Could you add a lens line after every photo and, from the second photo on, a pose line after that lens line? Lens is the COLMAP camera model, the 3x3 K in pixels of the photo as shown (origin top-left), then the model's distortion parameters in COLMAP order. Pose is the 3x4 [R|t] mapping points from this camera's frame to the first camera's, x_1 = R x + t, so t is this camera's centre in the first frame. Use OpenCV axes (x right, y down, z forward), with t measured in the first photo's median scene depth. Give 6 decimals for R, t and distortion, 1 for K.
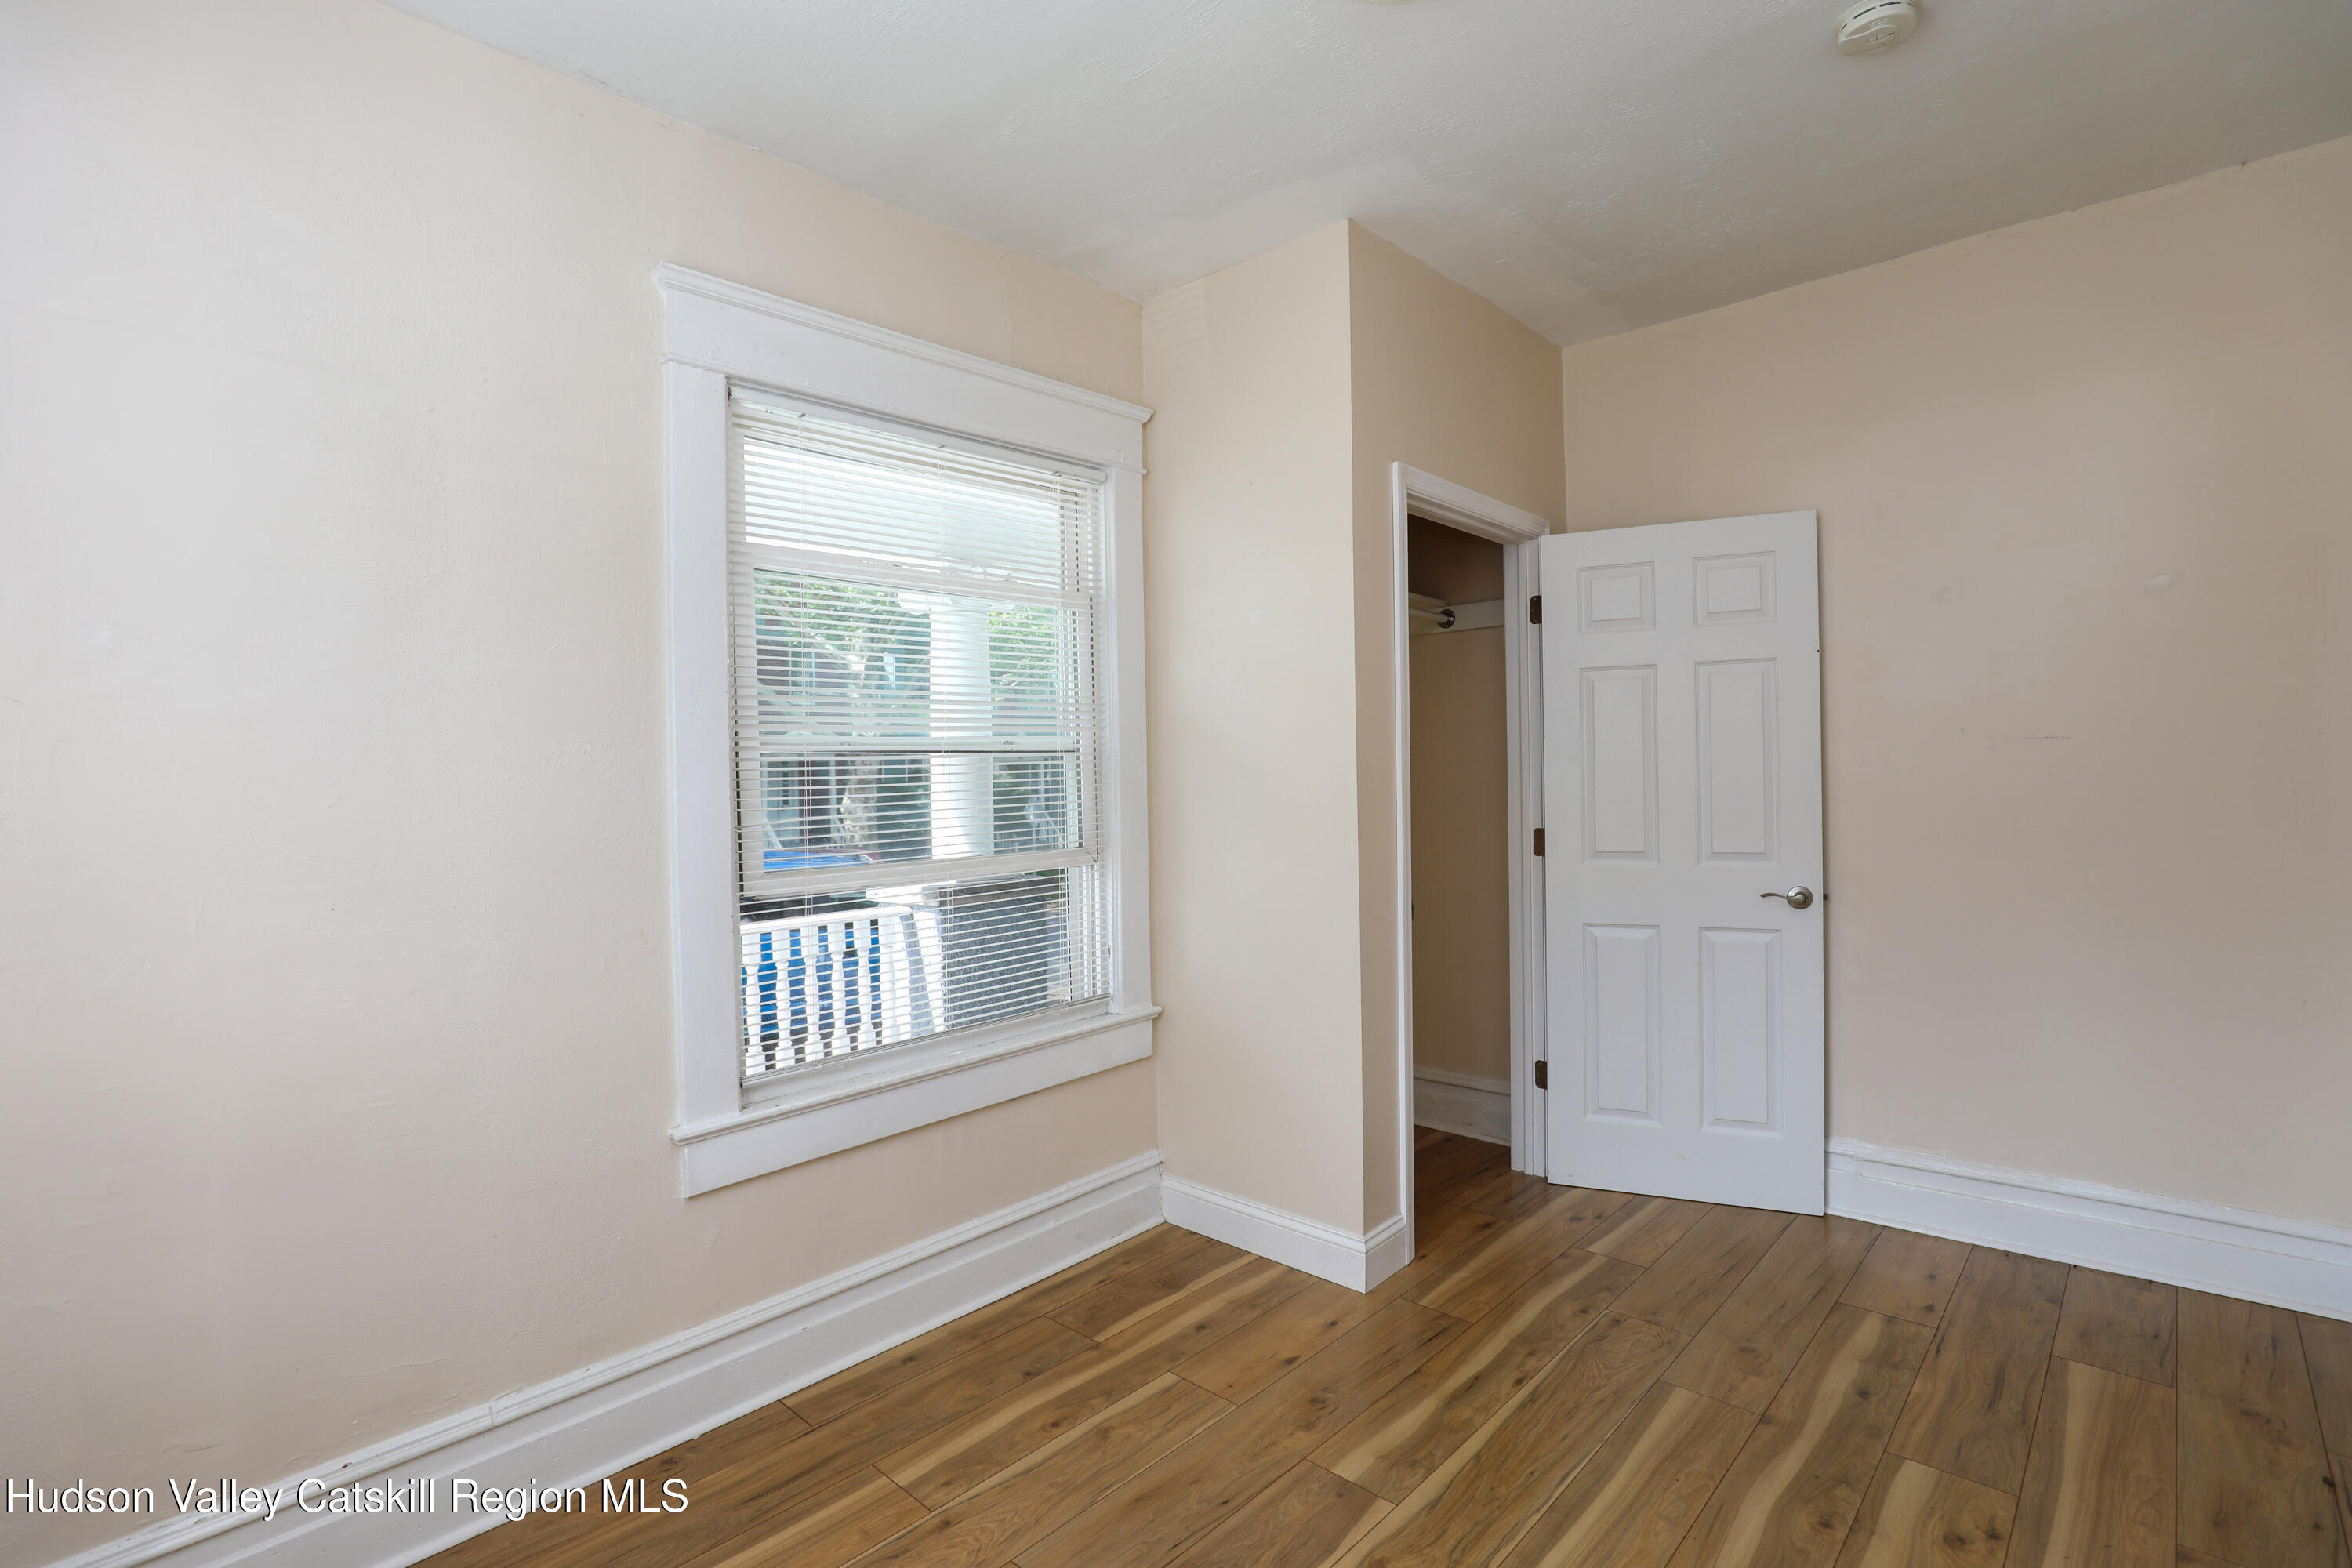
lens RADIAL K [[1079.6, 0, 1151.3], [0, 1079.6, 764.7], [0, 0, 1]] dist [-0.036875, 0.005135]
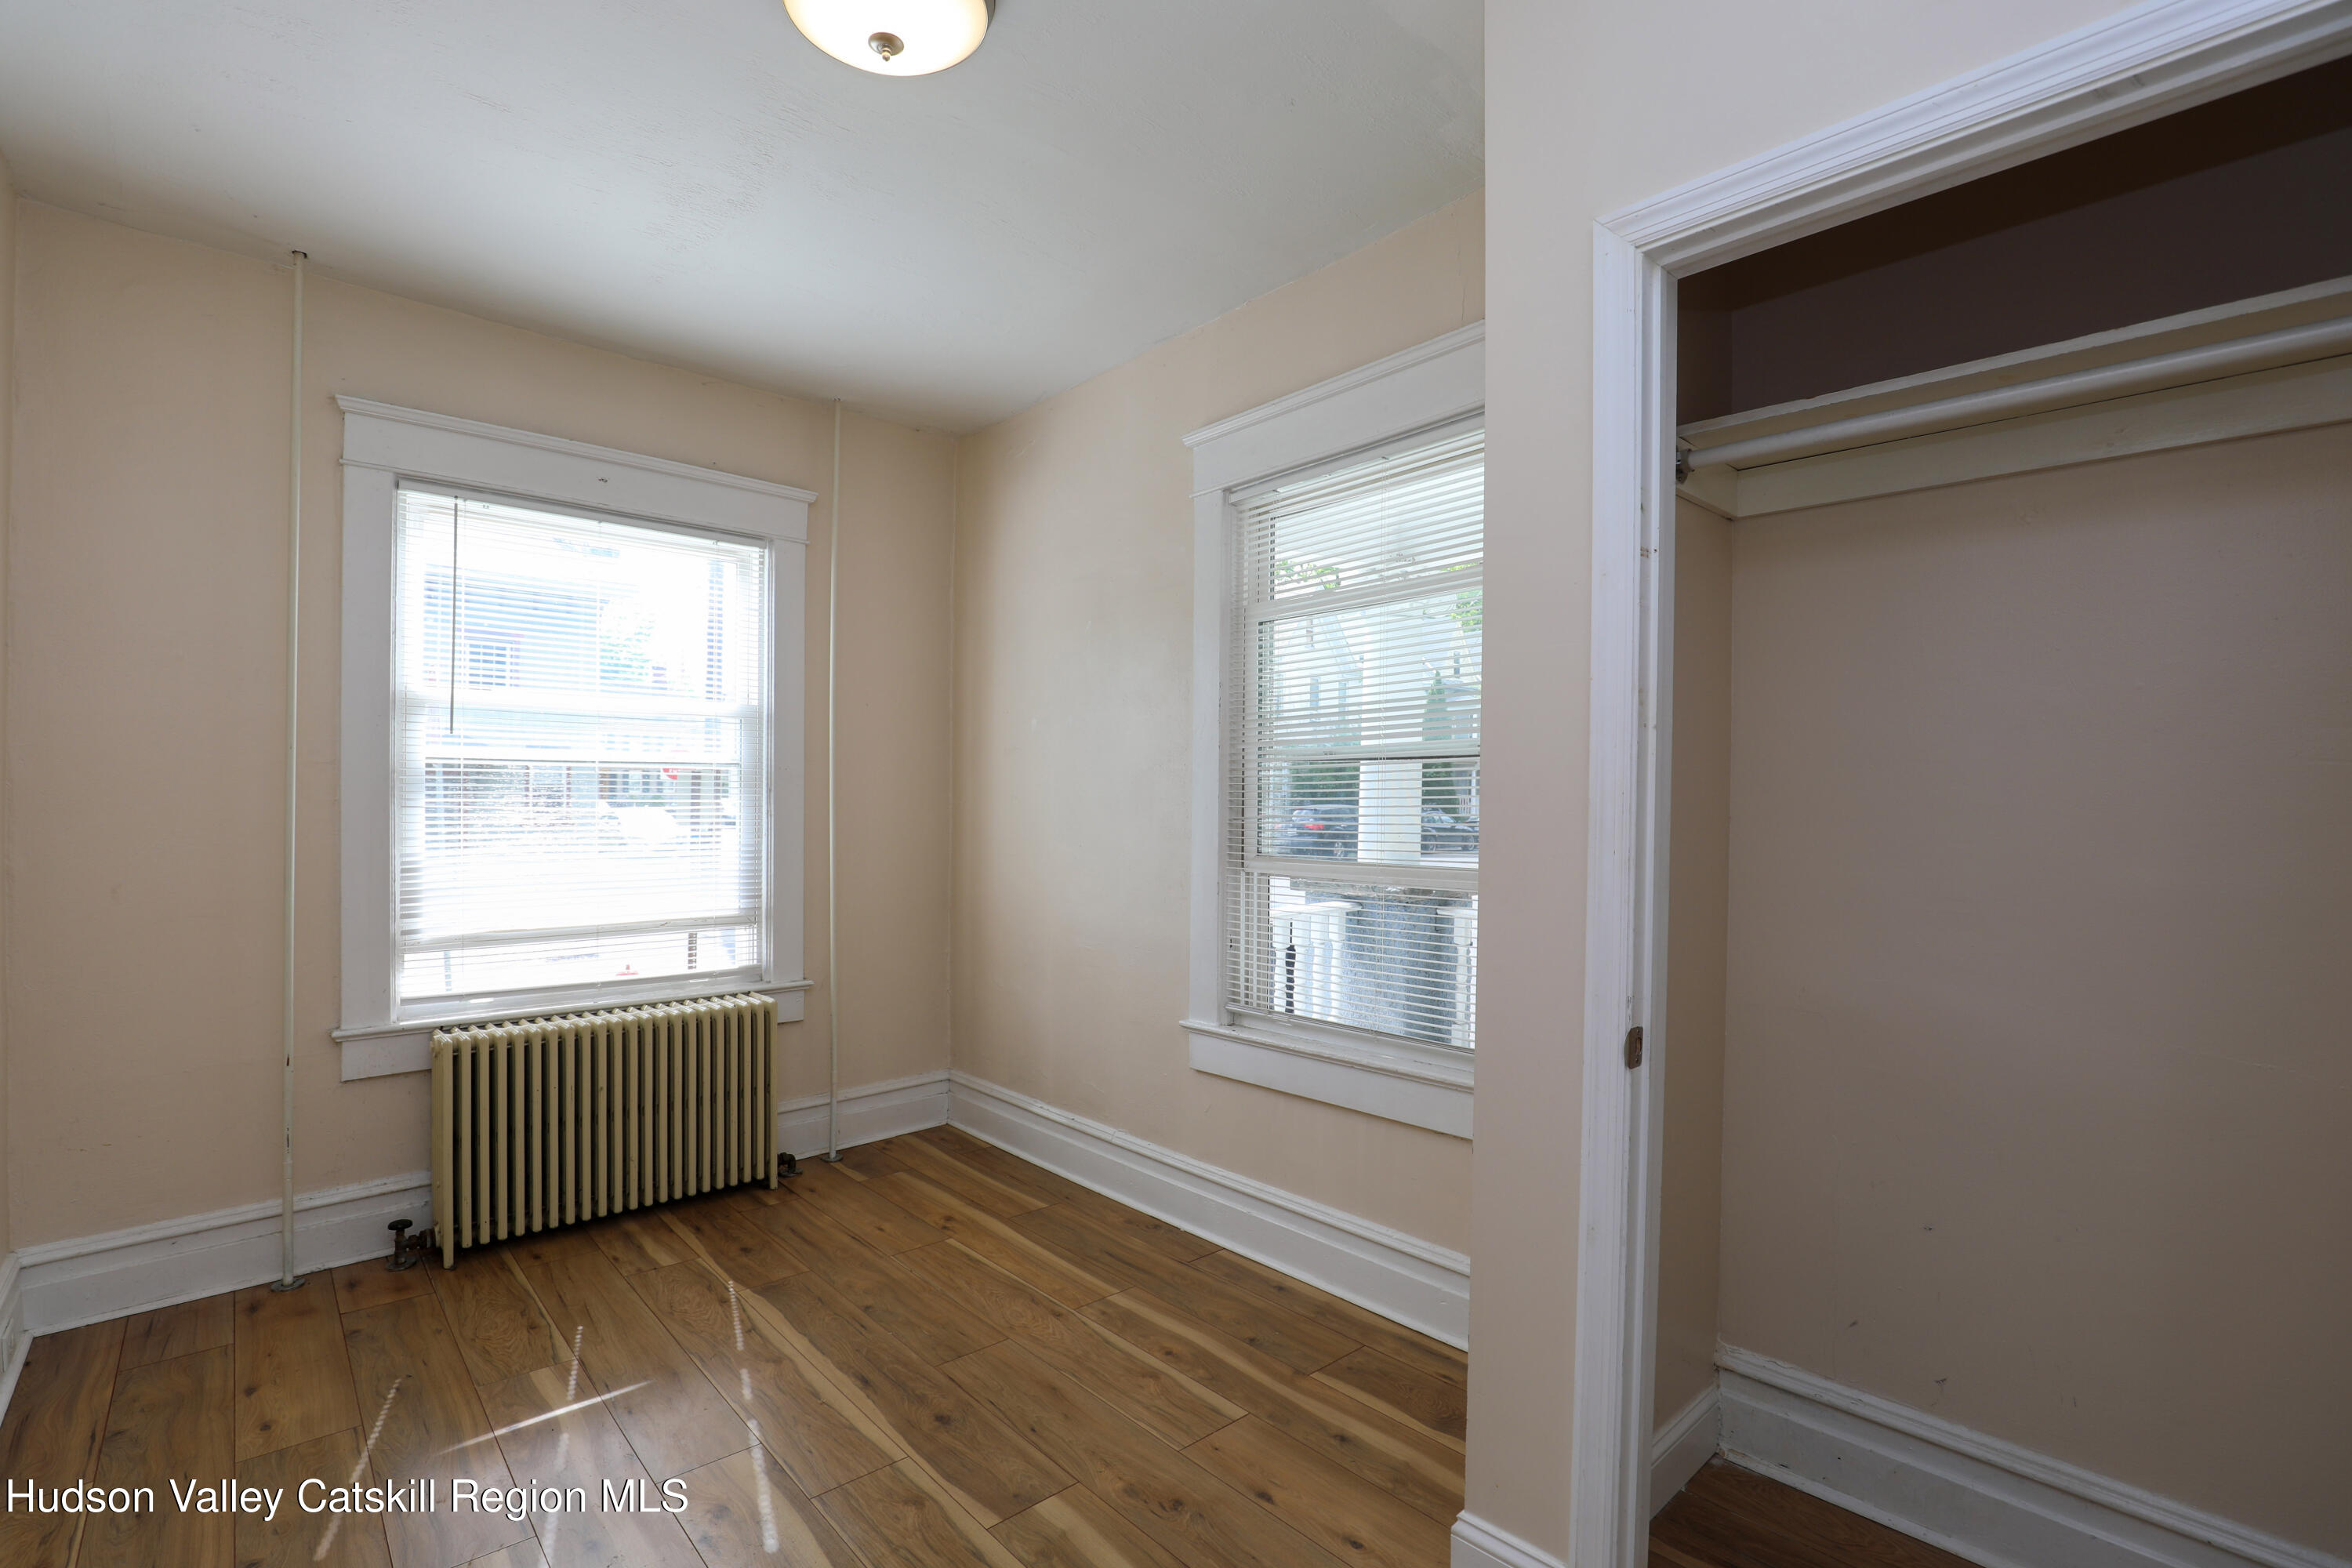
lens RADIAL K [[1079.6, 0, 1166.5], [0, 1079.6, 767.7], [0, 0, 1]] dist [-0.036875, 0.005135]
pose [[-0.085372, -0.001756, -0.996348, 0.944863], [0.020314, 0.999788, -0.003503, -0.004505], [0.996142, -0.020539, -0.085318, 0.993030]]
